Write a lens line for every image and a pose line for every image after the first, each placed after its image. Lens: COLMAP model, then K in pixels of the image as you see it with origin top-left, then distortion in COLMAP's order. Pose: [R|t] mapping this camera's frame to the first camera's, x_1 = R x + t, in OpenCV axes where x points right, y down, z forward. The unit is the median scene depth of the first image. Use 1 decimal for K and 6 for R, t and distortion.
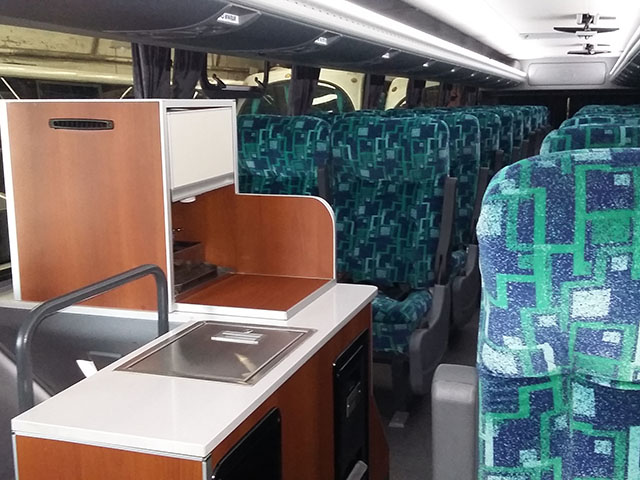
lens RADIAL K [[767.3, 0, 321.3], [0, 767.3, 238.0], [0, 0, 1]] dist [0.047058, 0.000000]
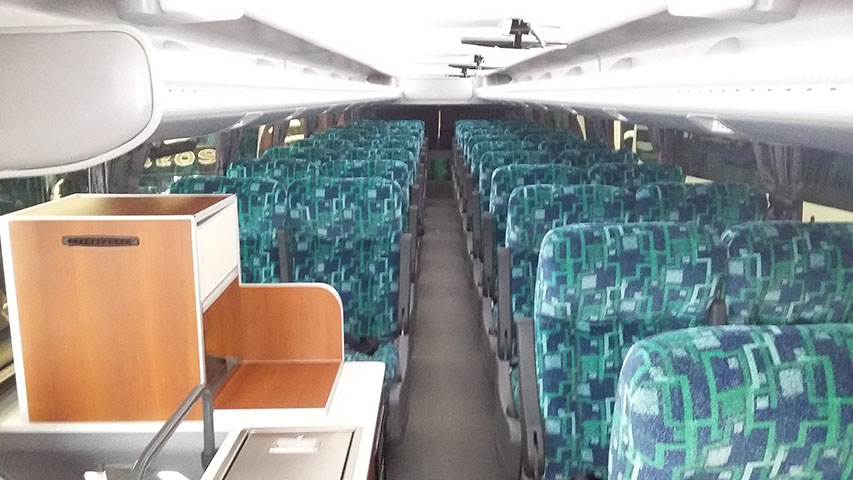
lens RADIAL K [[767.1, 0, 426.5], [0, 767.1, 243.2], [0, 0, 1]] dist [0.038682, -0.011079]
pose [[0.951591, -0.057699, 0.301902, -0.127564], [0.054827, 0.998334, 0.017987, -0.083298], [-0.302437, -0.000564, 0.953169, -0.031500]]
